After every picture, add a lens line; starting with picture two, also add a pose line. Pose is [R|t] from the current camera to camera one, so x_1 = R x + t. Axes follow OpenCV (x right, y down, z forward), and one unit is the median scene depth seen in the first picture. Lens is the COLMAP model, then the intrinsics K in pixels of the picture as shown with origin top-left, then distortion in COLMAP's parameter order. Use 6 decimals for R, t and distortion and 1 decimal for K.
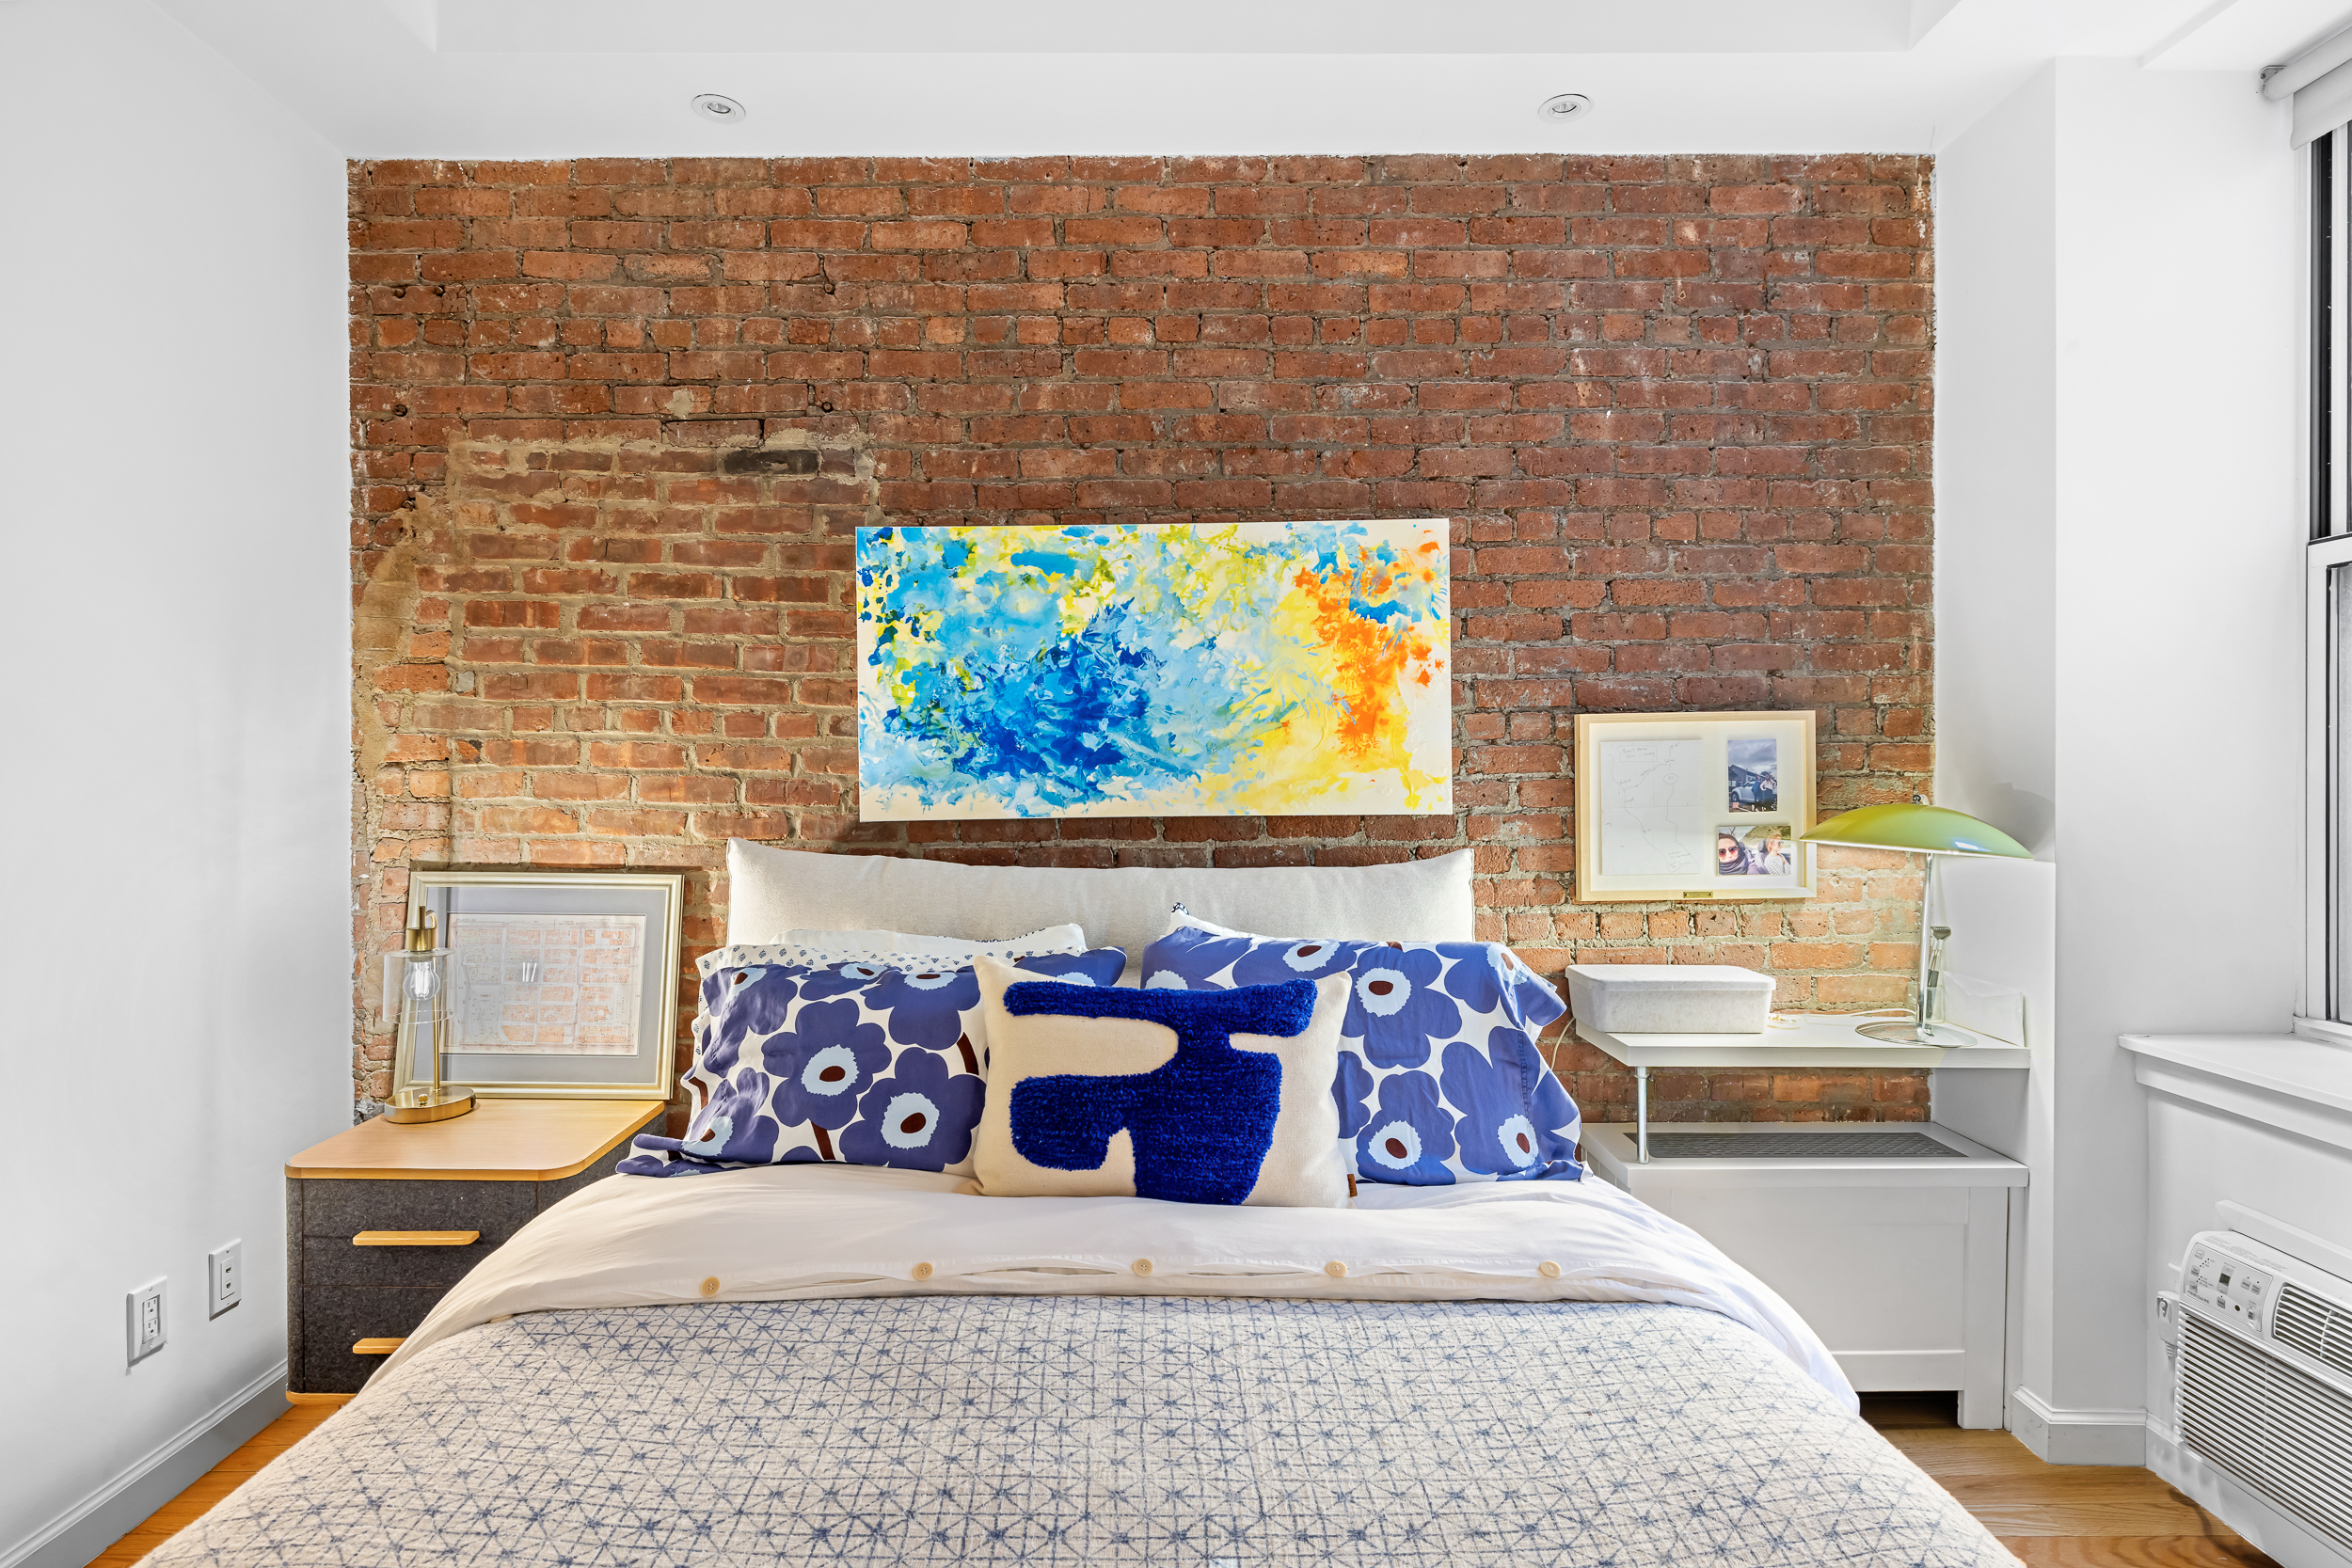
lens RADIAL K [[1189.8, 0, 1171.9], [0, 1189.8, 775.7], [0, 0, 1]] dist [-0.007191, 0.003093]
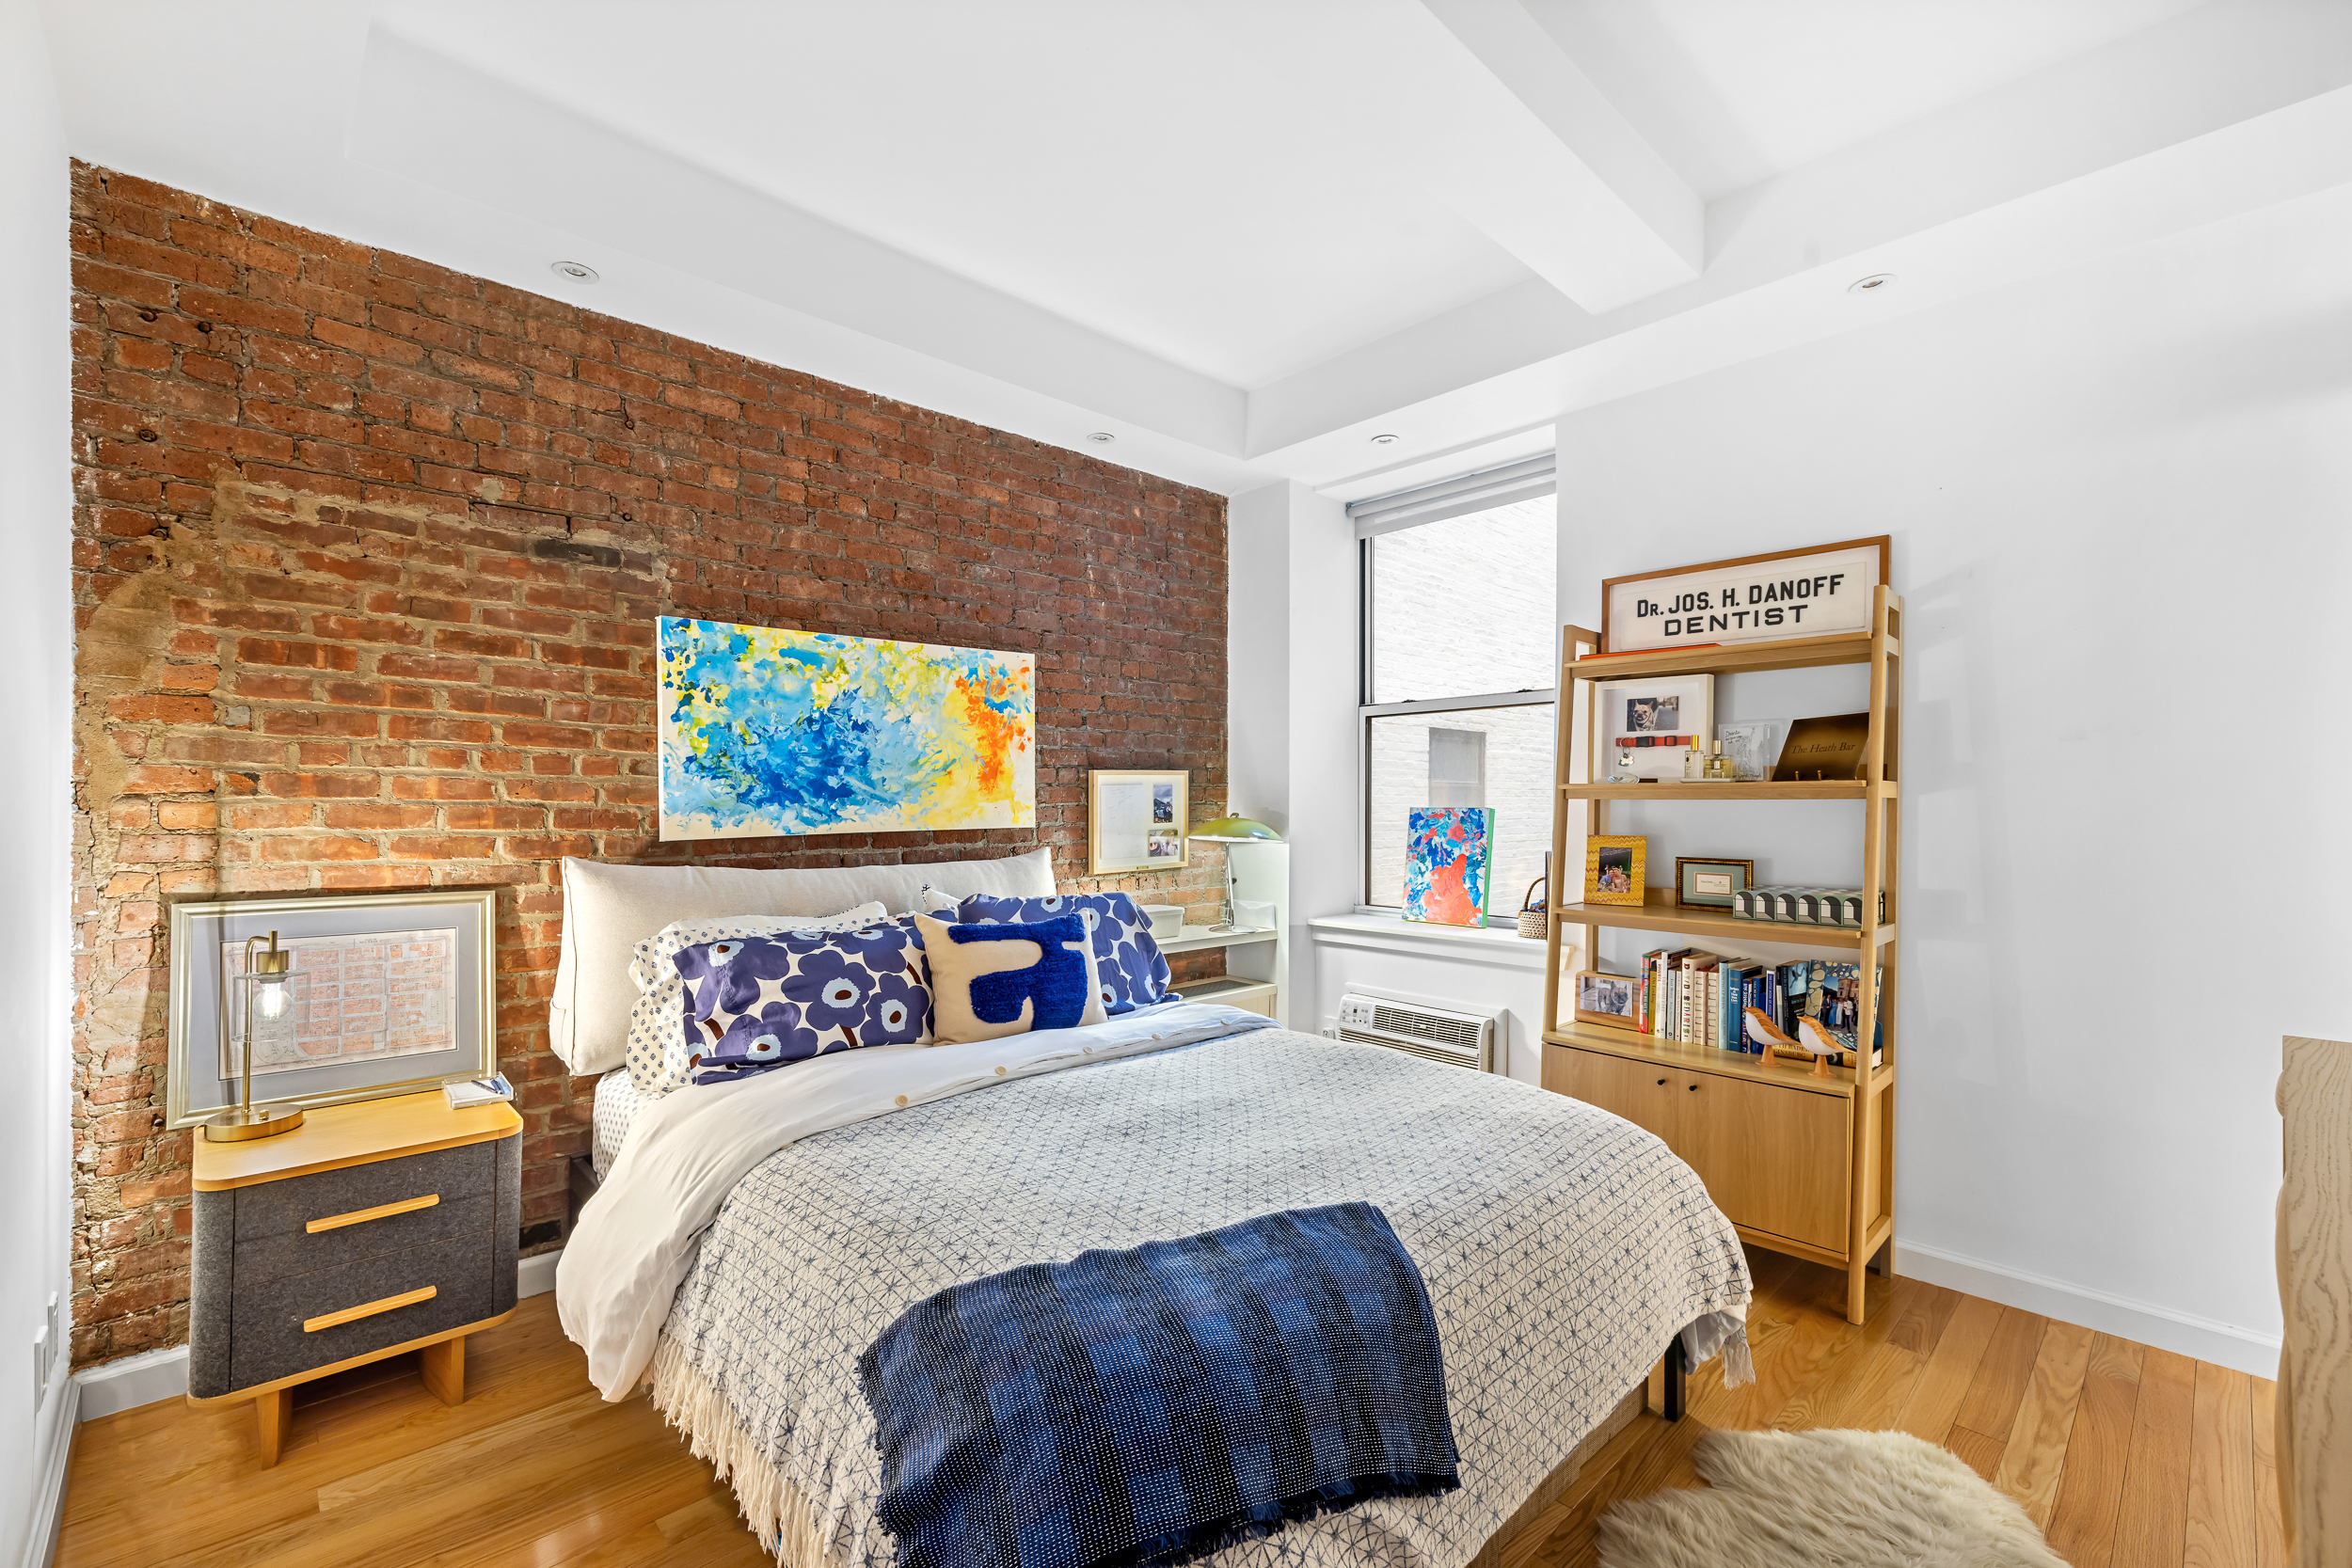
lens RADIAL K [[1012.5, 0, 1177.9], [0, 1012.5, 800.2], [0, 0, 1]] dist [0.001482, -0.000053]
pose [[0.725766, -0.000033, 0.687942, -0.609789], [0.000973, 0.999999, -0.000978, -0.004543], [-0.687941, 0.001380, 0.725765, -0.195528]]
